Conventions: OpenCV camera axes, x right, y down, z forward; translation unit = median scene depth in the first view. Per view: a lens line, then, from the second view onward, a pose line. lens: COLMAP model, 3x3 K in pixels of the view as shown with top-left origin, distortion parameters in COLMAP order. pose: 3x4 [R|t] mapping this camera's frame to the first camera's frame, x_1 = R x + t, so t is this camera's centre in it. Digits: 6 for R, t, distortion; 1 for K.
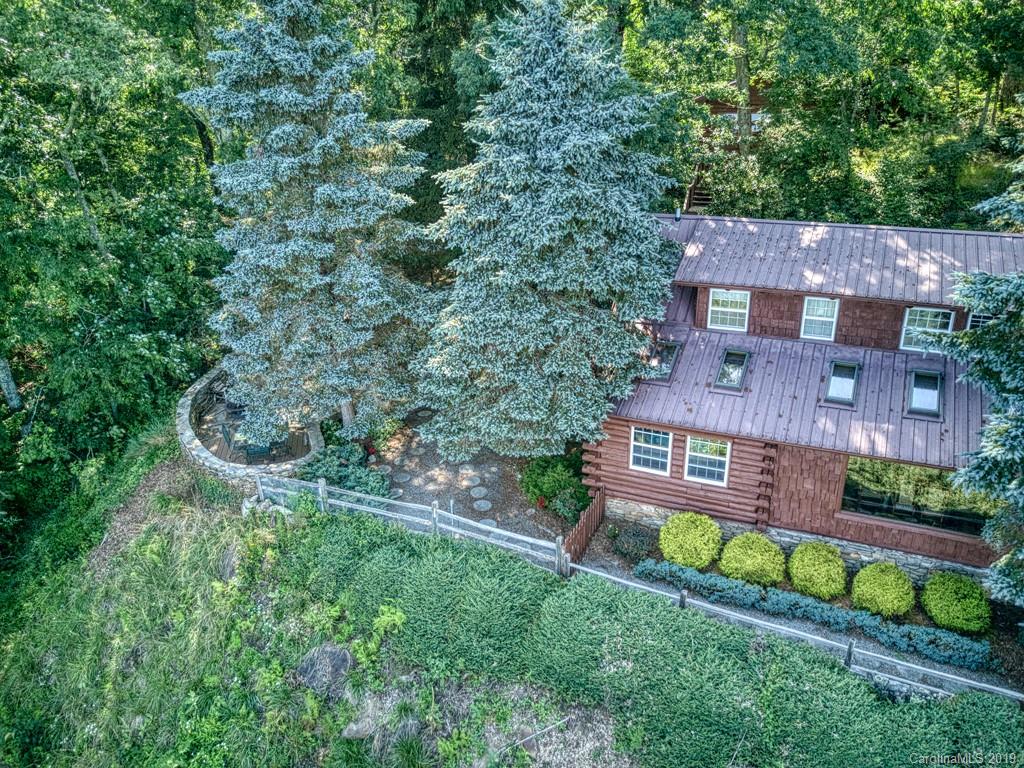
lens RADIAL K [[787.3, 0, 507.2], [0, 787.3, 385.9], [0, 0, 1]] dist [-0.002608, 0.005209]
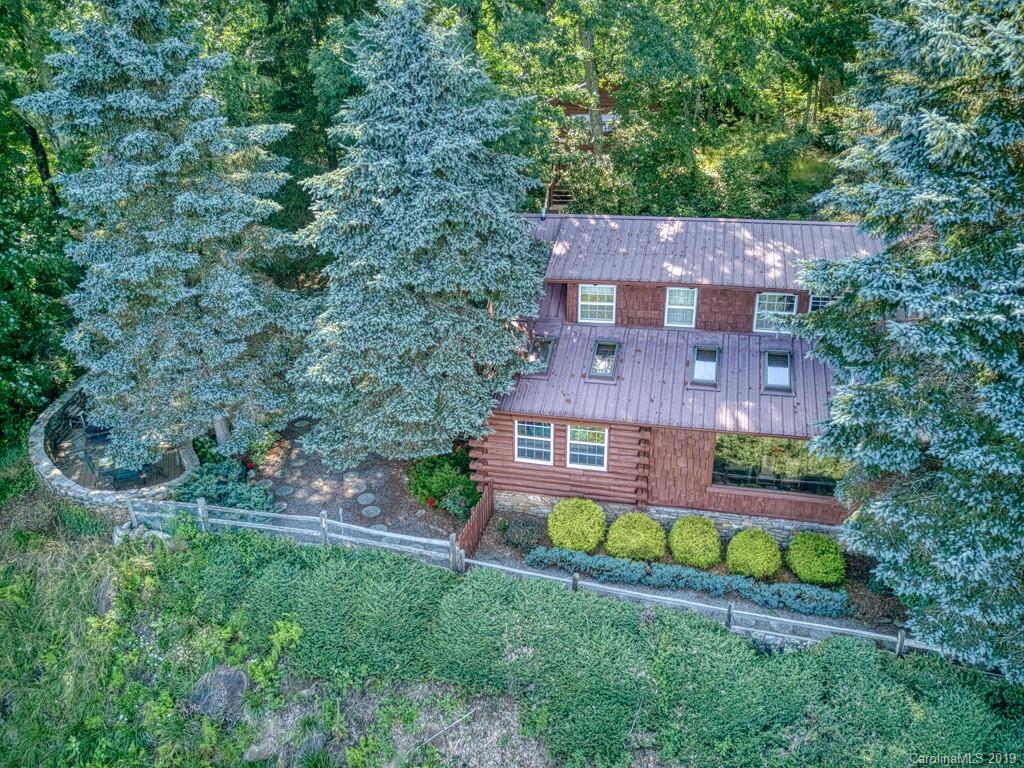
lens RADIAL K [[787.3, 0, 507.2], [0, 787.3, 385.9], [0, 0, 1]] dist [-0.002608, 0.005209]
pose [[0.983935, -0.064607, 0.166426, -0.020346], [0.064713, 0.997892, 0.004790, 0.000521], [-0.166384, 0.006057, 0.986042, -0.014104]]
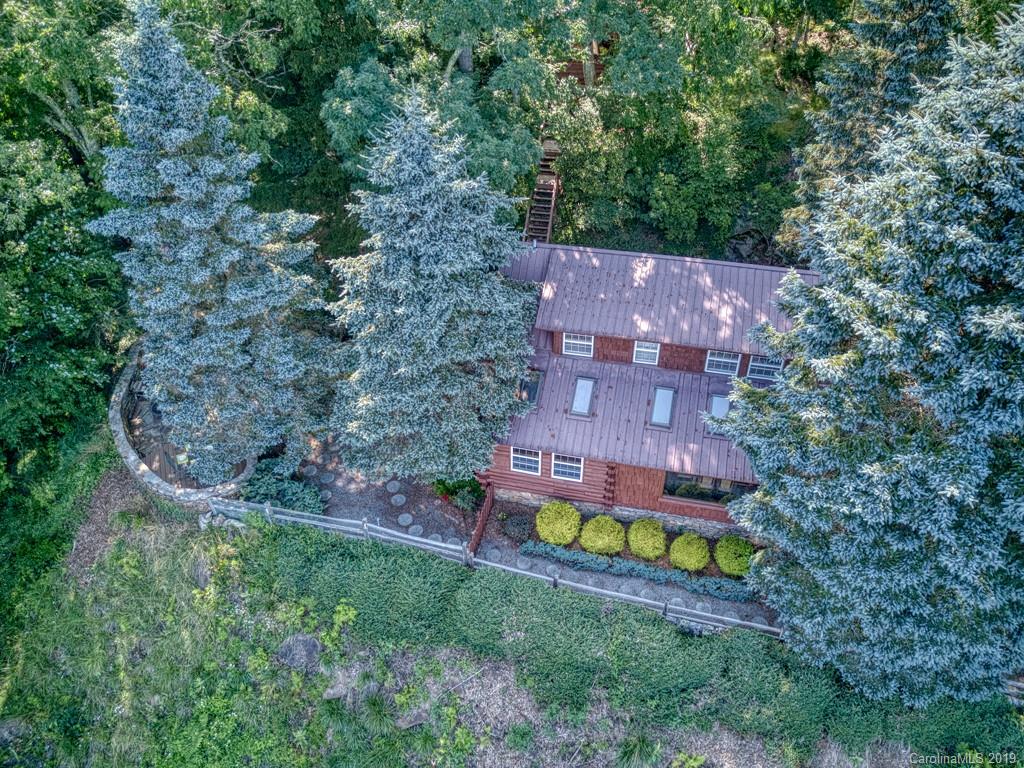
lens RADIAL K [[787.3, 0, 507.2], [0, 787.3, 385.9], [0, 0, 1]] dist [-0.002608, 0.005209]
pose [[0.982143, -0.116882, 0.147427, -0.028217], [0.068905, 0.952631, 0.296219, -0.445439], [-0.175066, -0.280771, 0.943673, -0.206584]]
